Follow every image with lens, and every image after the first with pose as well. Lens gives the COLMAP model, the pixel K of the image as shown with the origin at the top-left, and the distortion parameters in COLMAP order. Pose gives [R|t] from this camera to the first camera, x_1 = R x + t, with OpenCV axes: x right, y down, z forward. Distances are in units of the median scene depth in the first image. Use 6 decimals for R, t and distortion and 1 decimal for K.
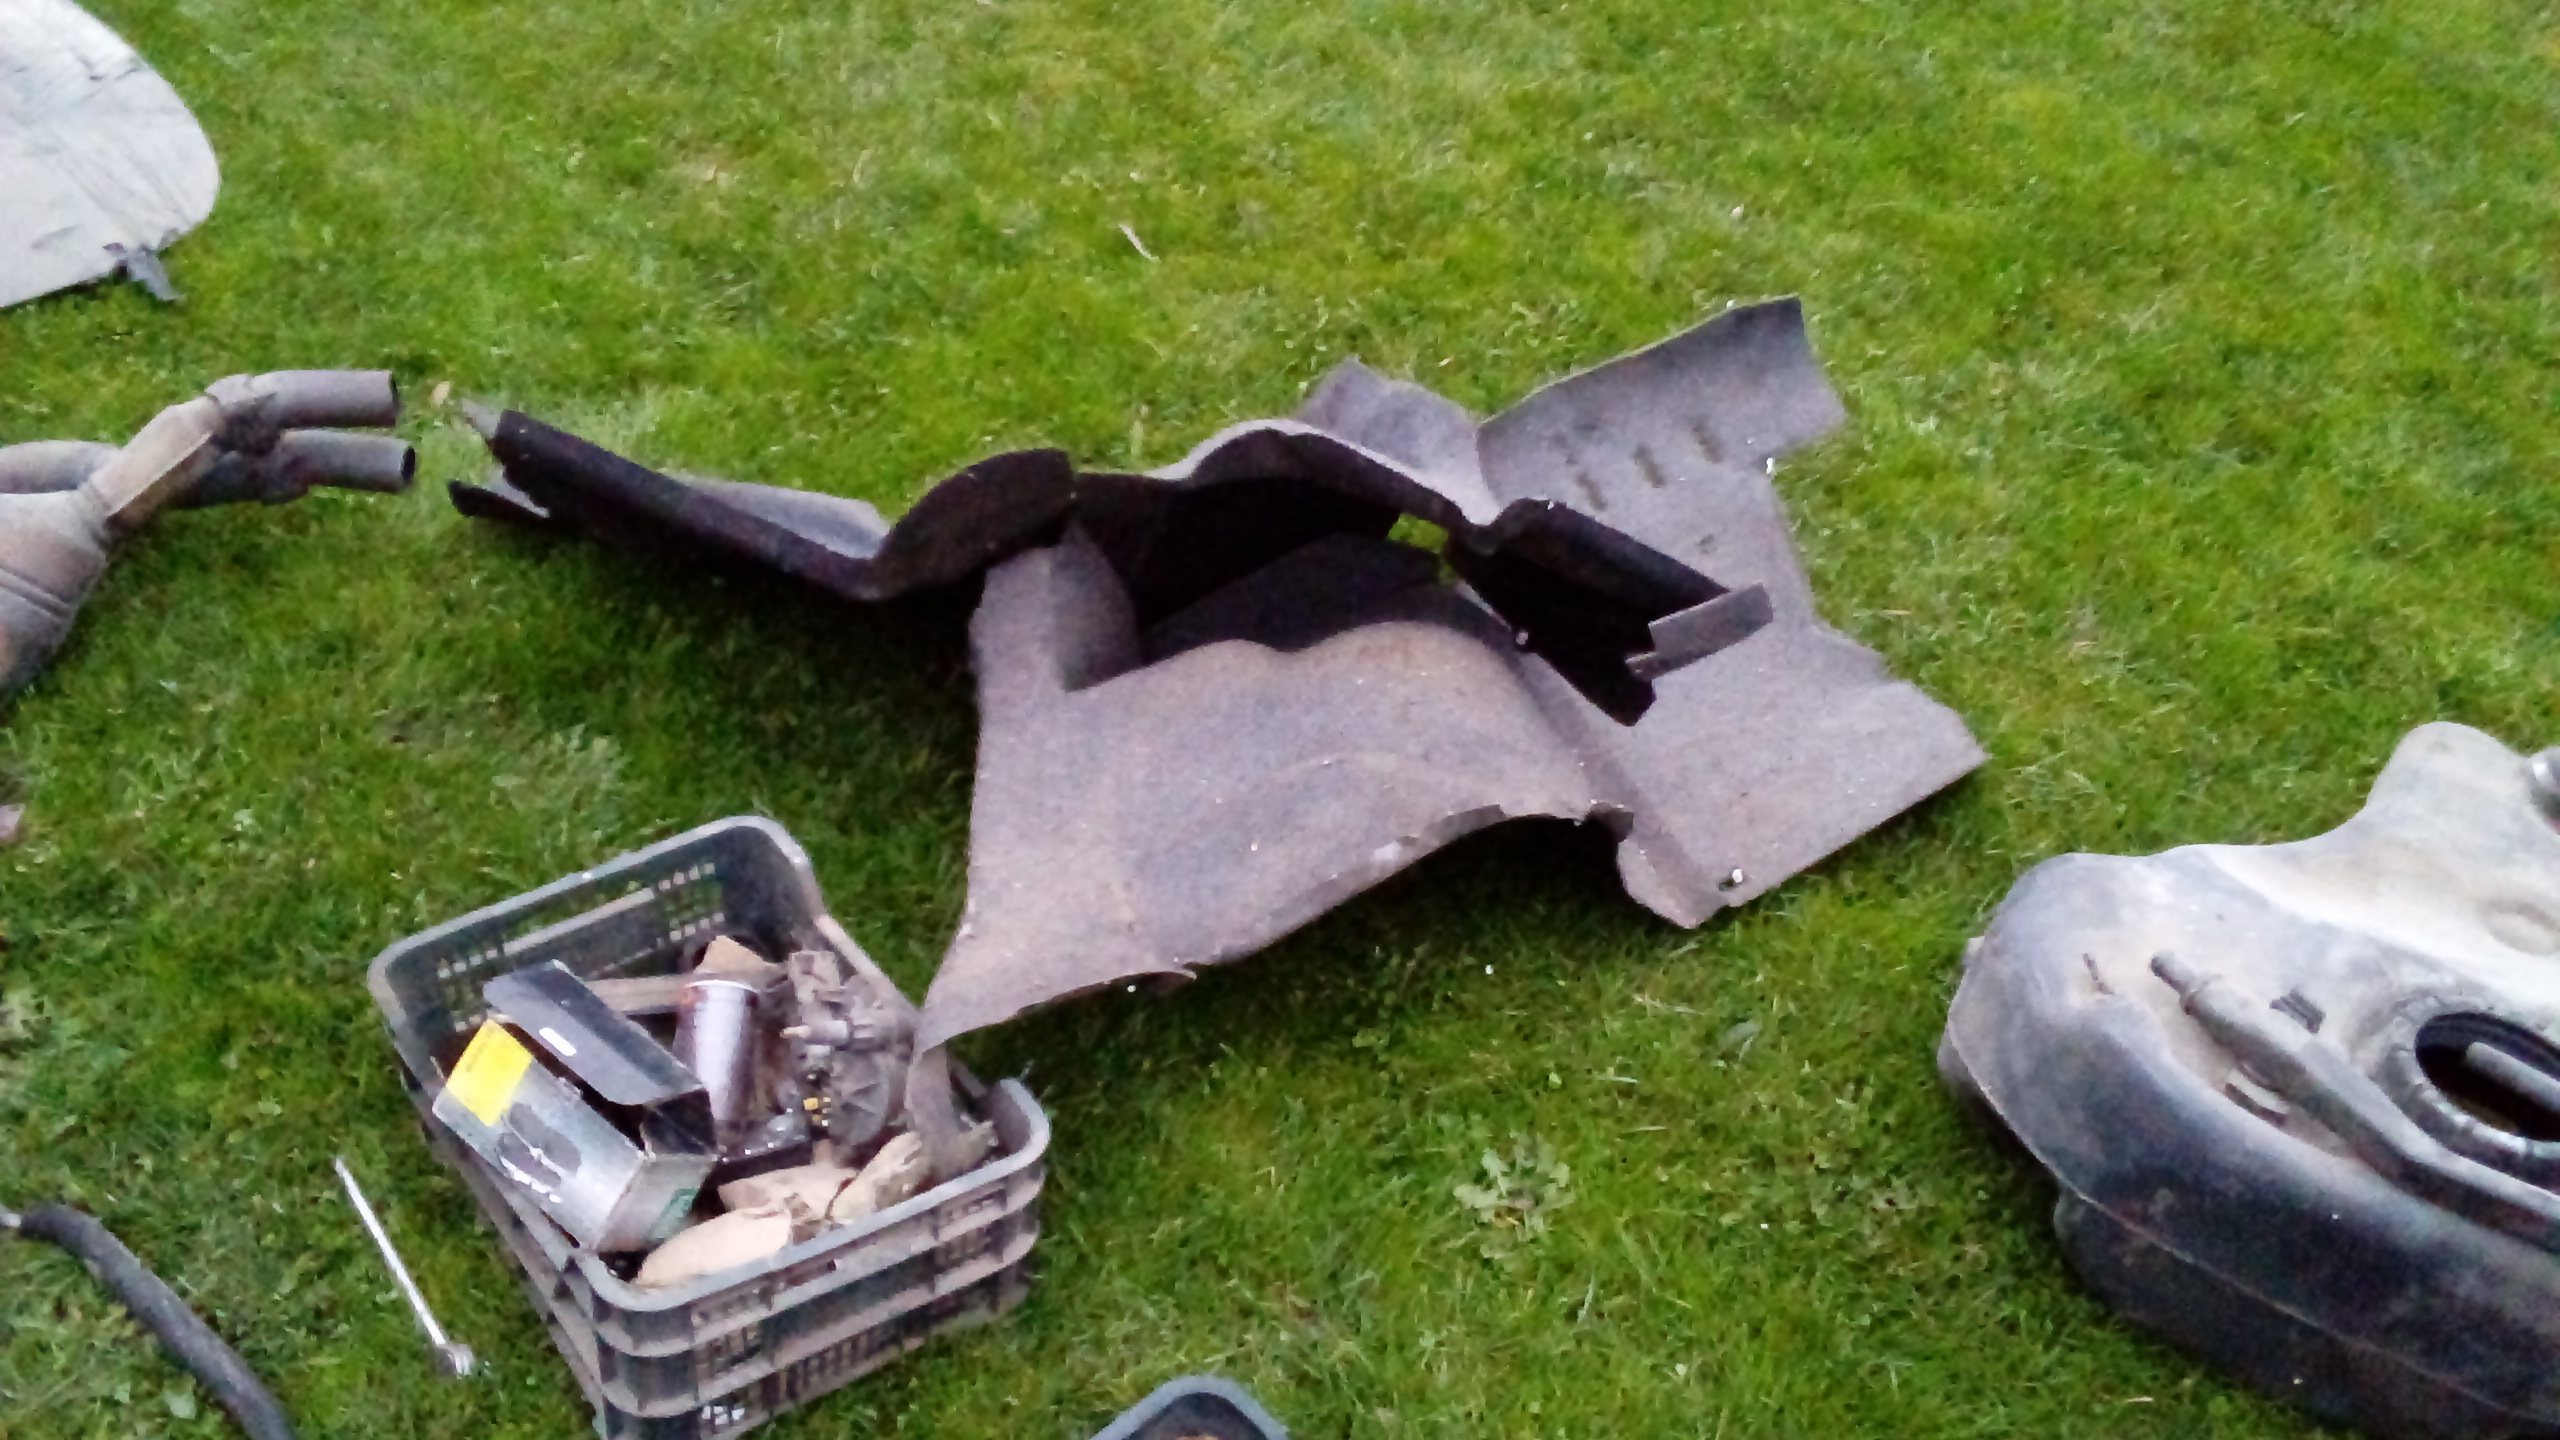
lens RADIAL K [[2221.1, 0, 1269.0], [0, 2221.1, 722.4], [0, 0, 1]] dist [0.068311, -0.110352]
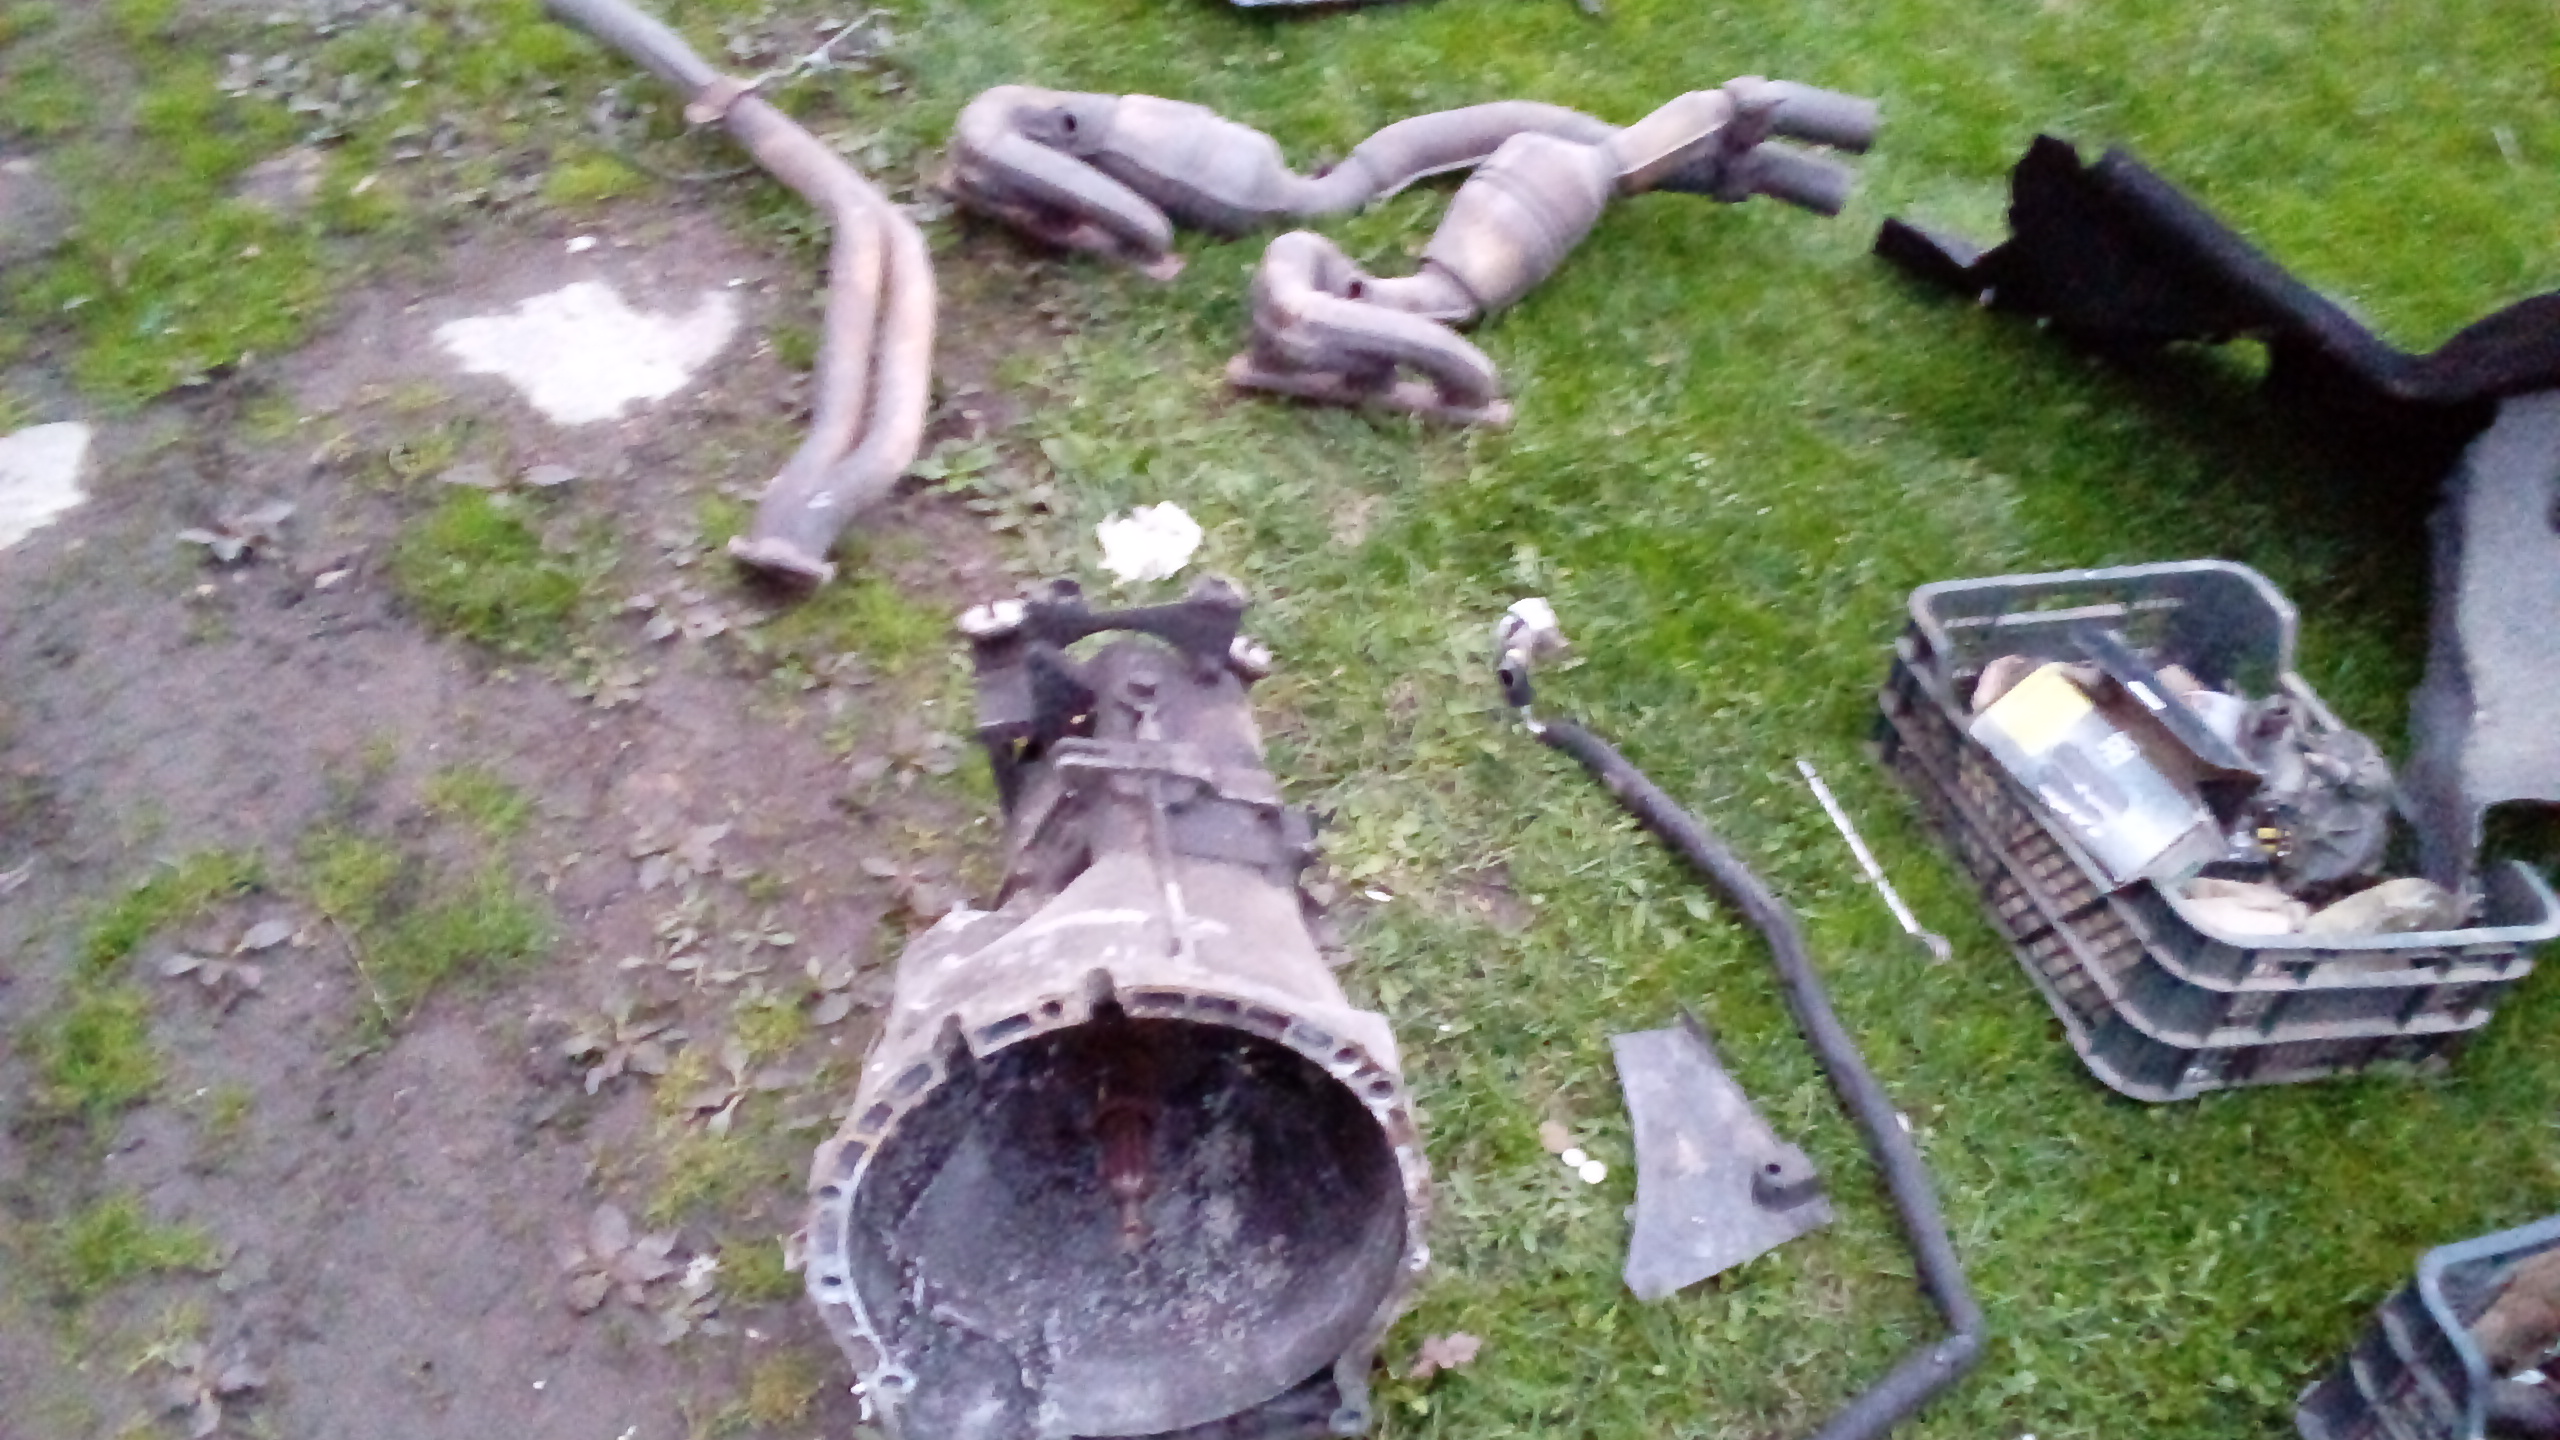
lens RADIAL K [[2221.1, 0, 1282.7], [0, 2221.1, 722.7], [0, 0, 1]] dist [0.068311, -0.110352]
pose [[0.924734, 0.279342, -0.258525, -0.342695], [-0.271555, 0.960149, 0.066121, 0.160885], [0.266693, 0.009059, 0.963739, -0.139334]]
